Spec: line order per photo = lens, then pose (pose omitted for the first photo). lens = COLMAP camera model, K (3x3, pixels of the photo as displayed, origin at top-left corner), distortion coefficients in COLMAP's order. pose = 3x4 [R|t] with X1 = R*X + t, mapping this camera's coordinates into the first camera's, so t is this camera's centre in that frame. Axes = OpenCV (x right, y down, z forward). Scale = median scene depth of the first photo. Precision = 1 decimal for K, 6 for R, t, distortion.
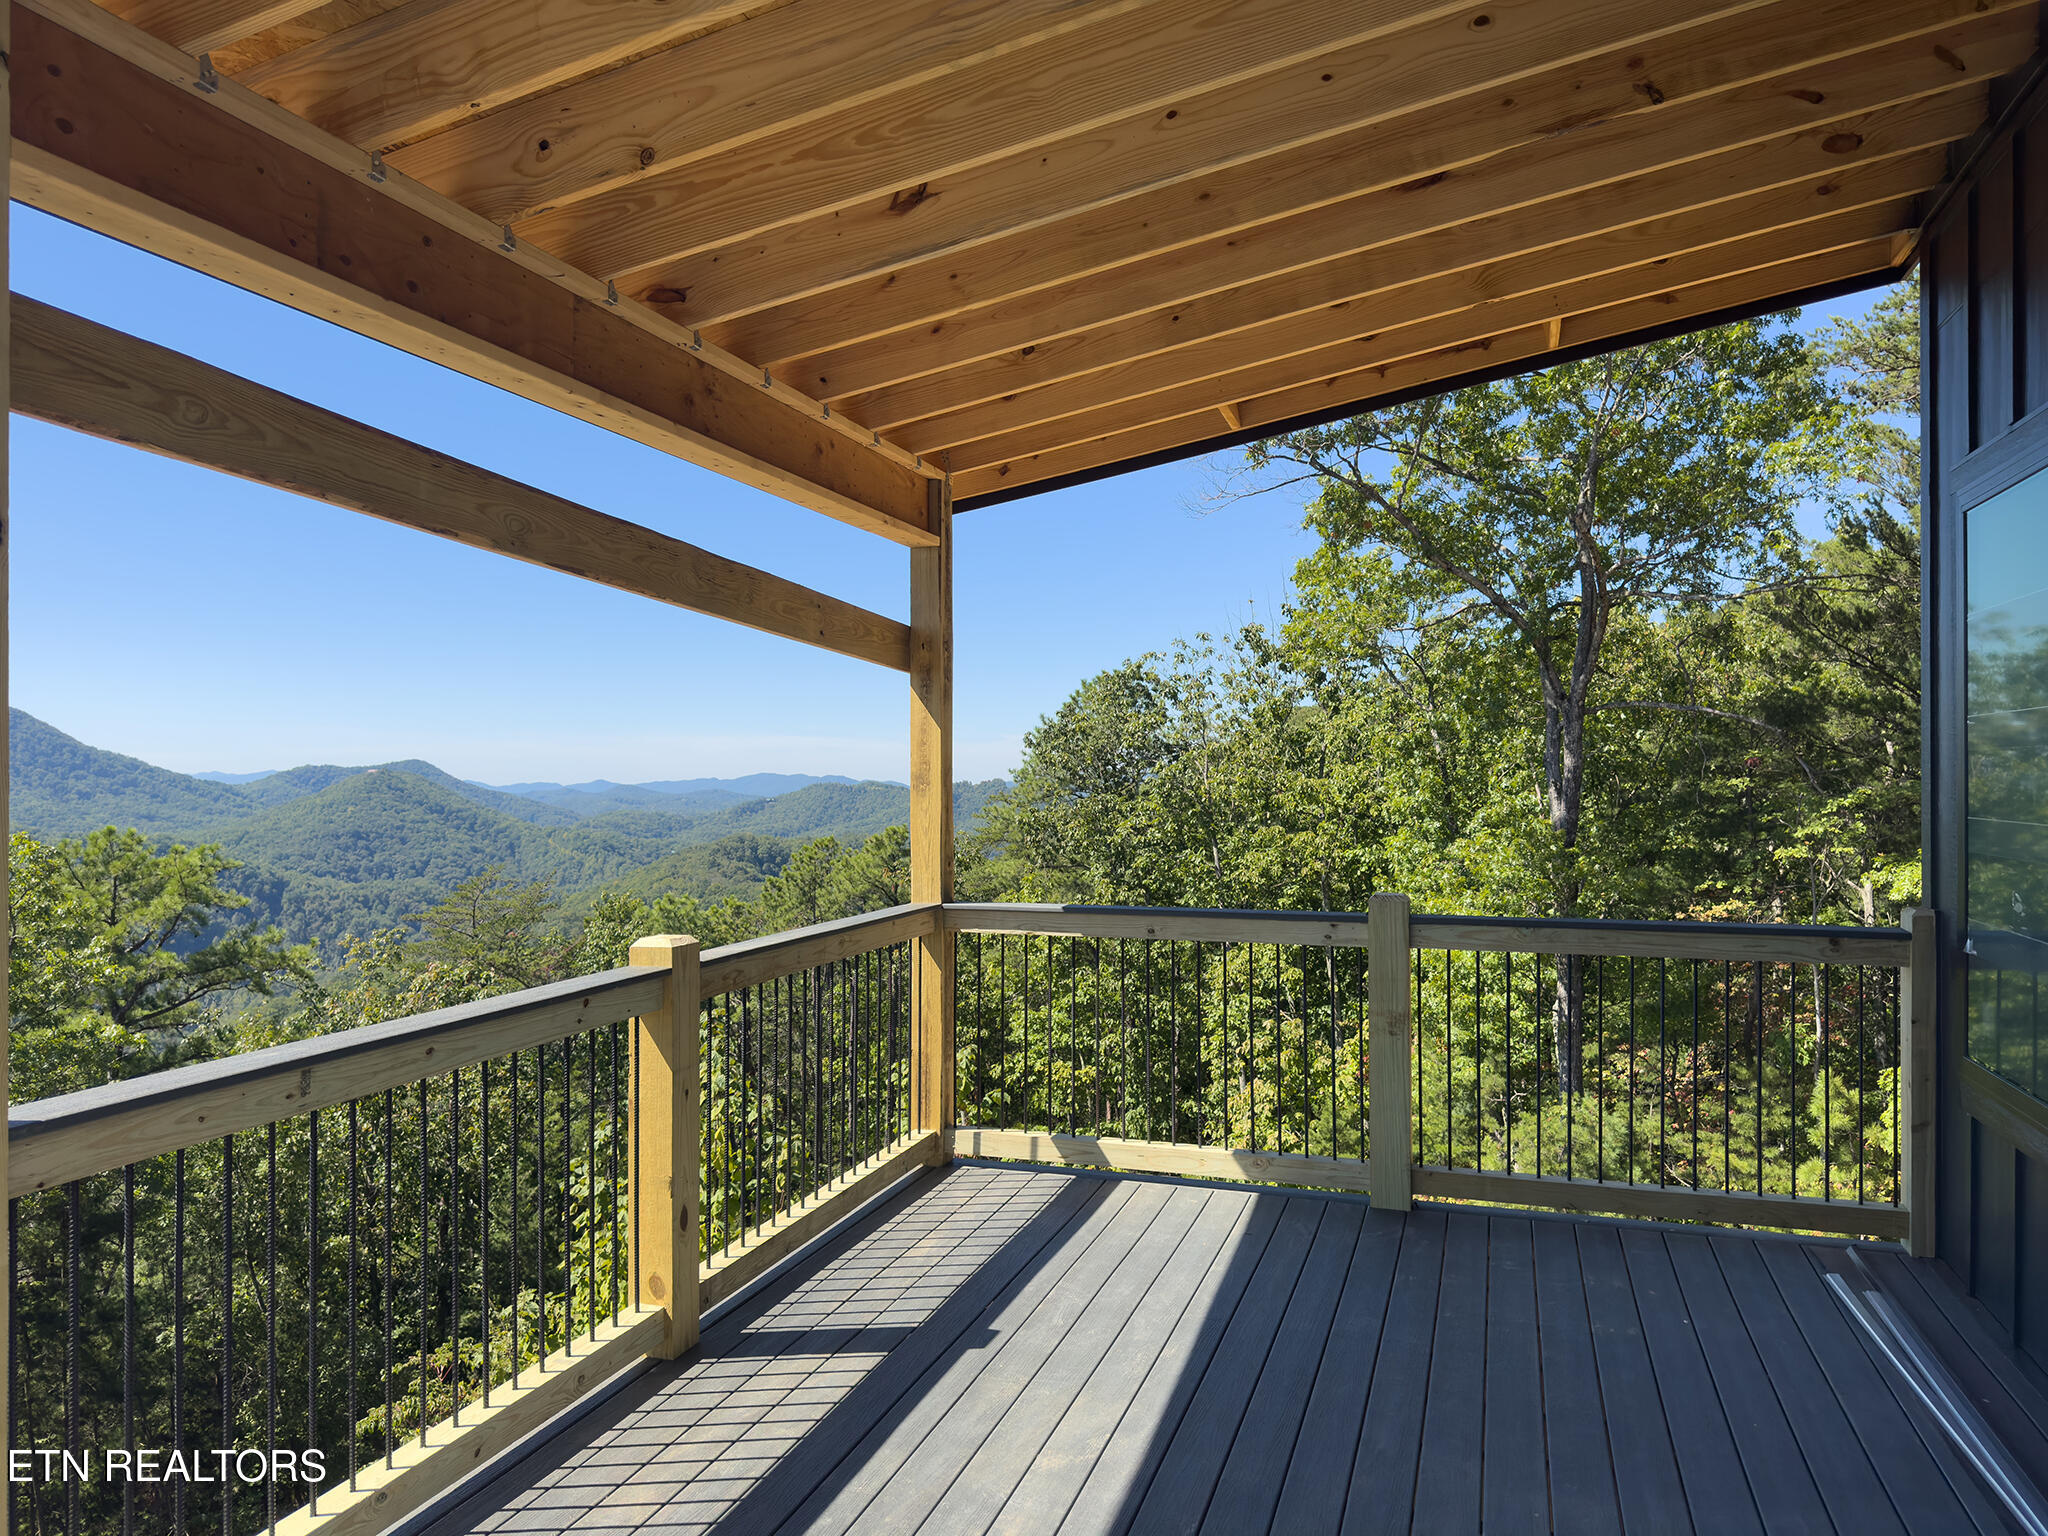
lens RADIAL K [[1433.1, 0, 1025.3], [0, 1433.1, 780.5], [0, 0, 1]] dist [0.118992, -0.172873]
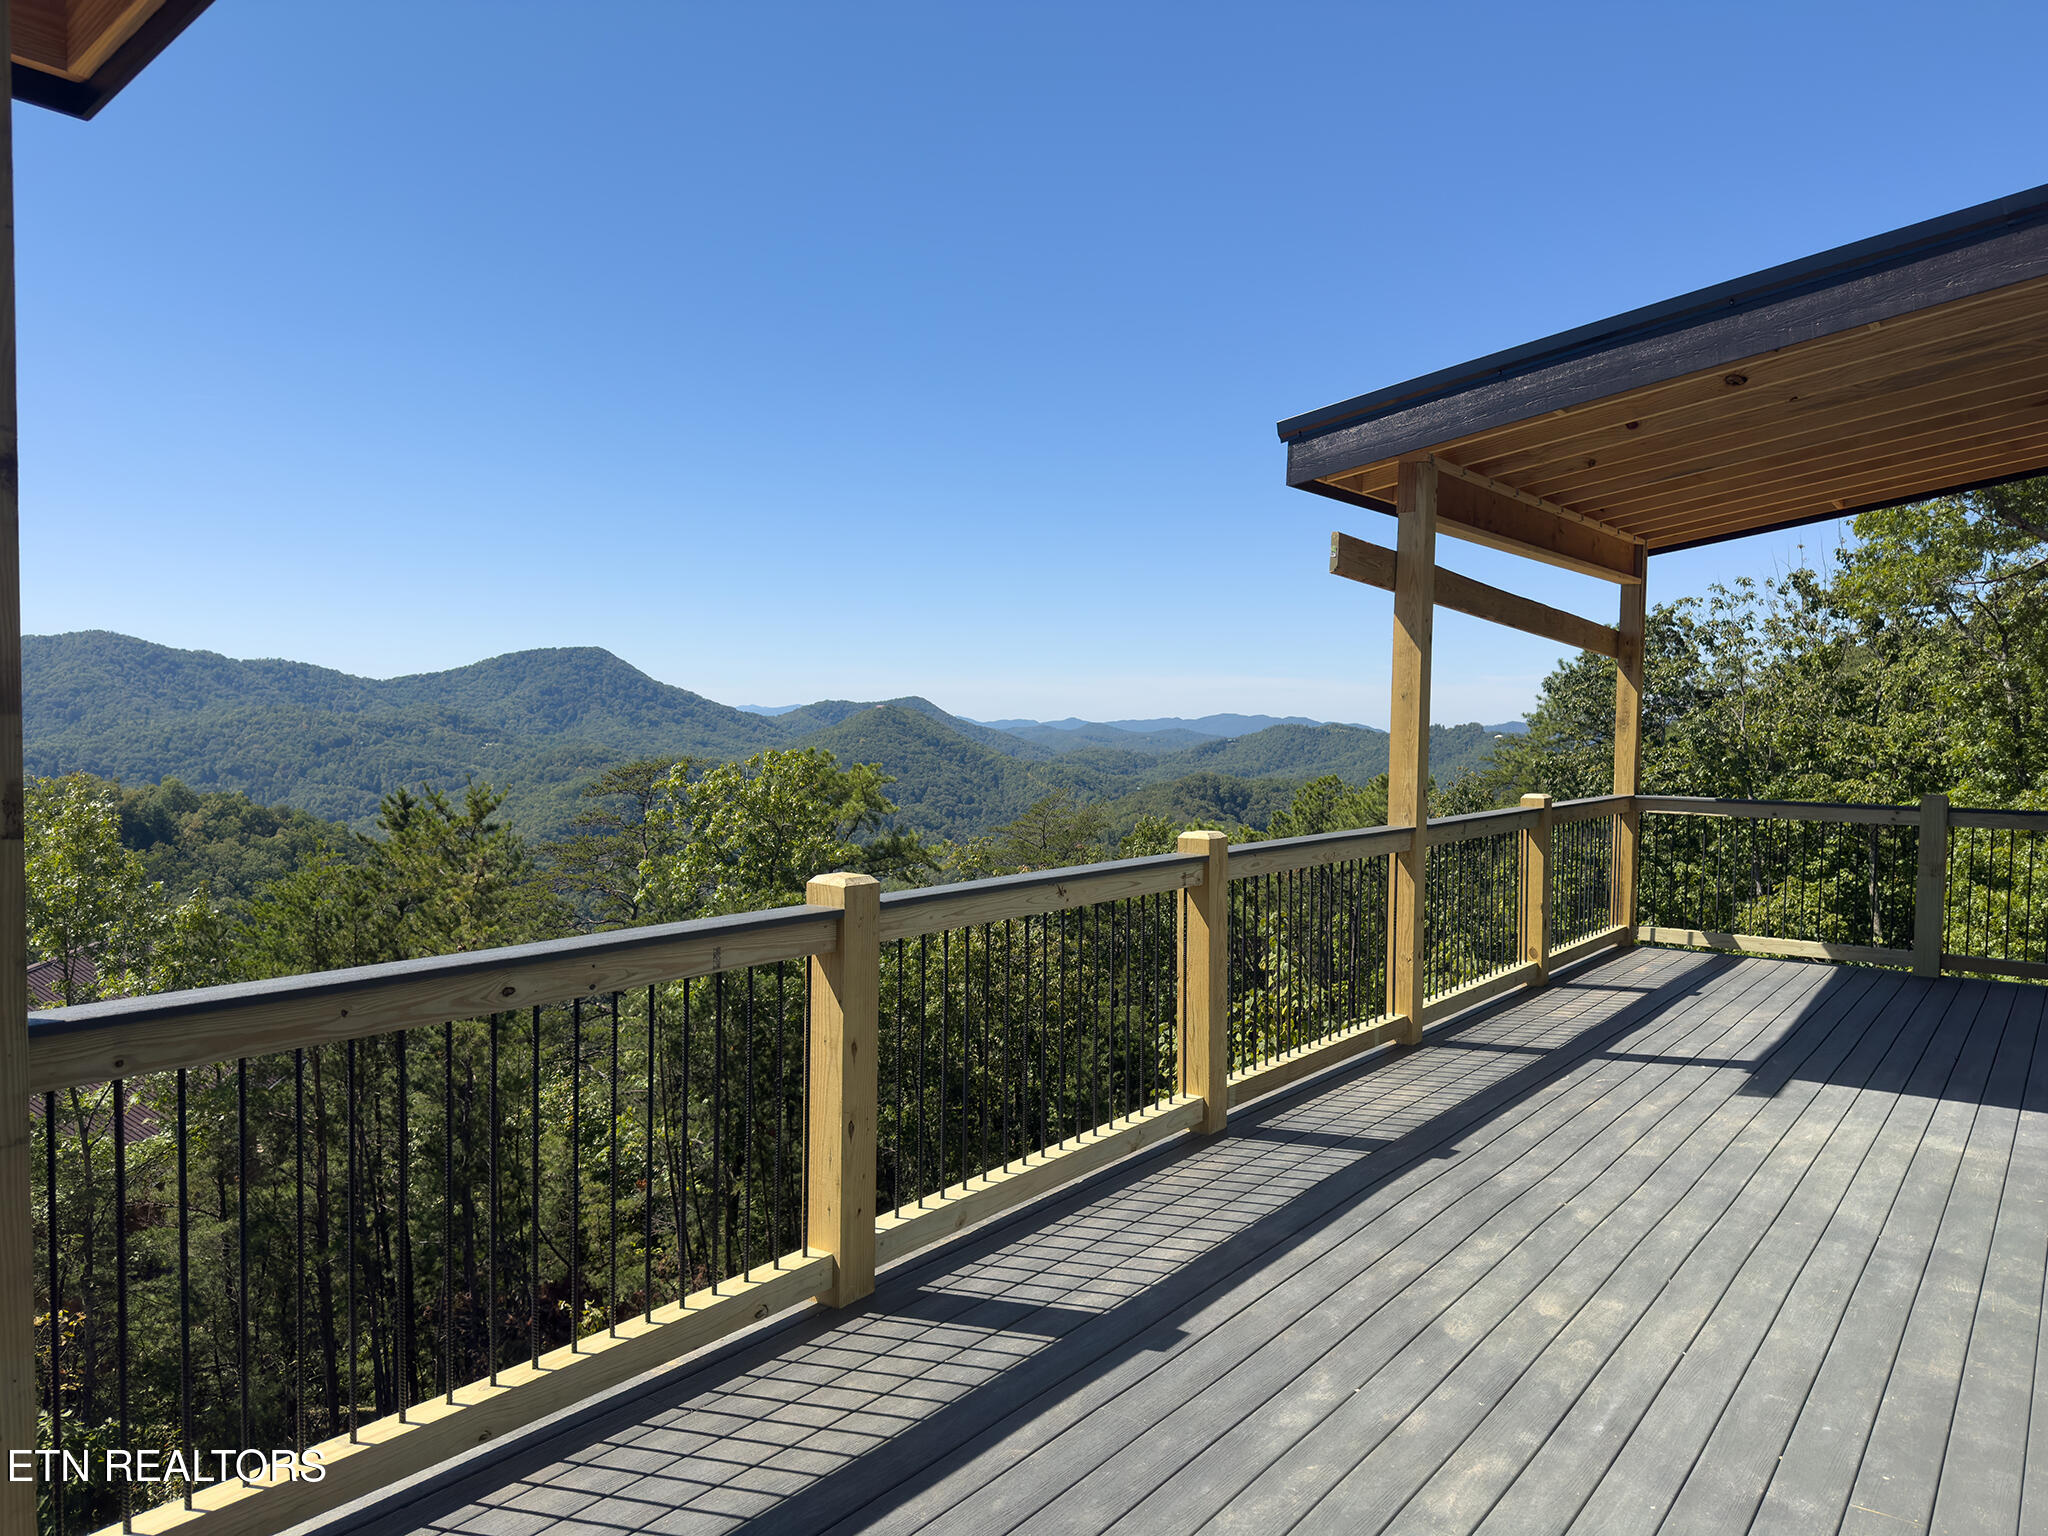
lens RADIAL K [[1433.1, 0, 1025.3], [0, 1433.1, 780.5], [0, 0, 1]] dist [0.118992, -0.172873]
pose [[0.949030, 0.030608, -0.313697, -0.028454], [-0.017625, 0.998870, 0.044142, 0.000727], [0.314693, -0.036363, 0.948497, -0.122288]]
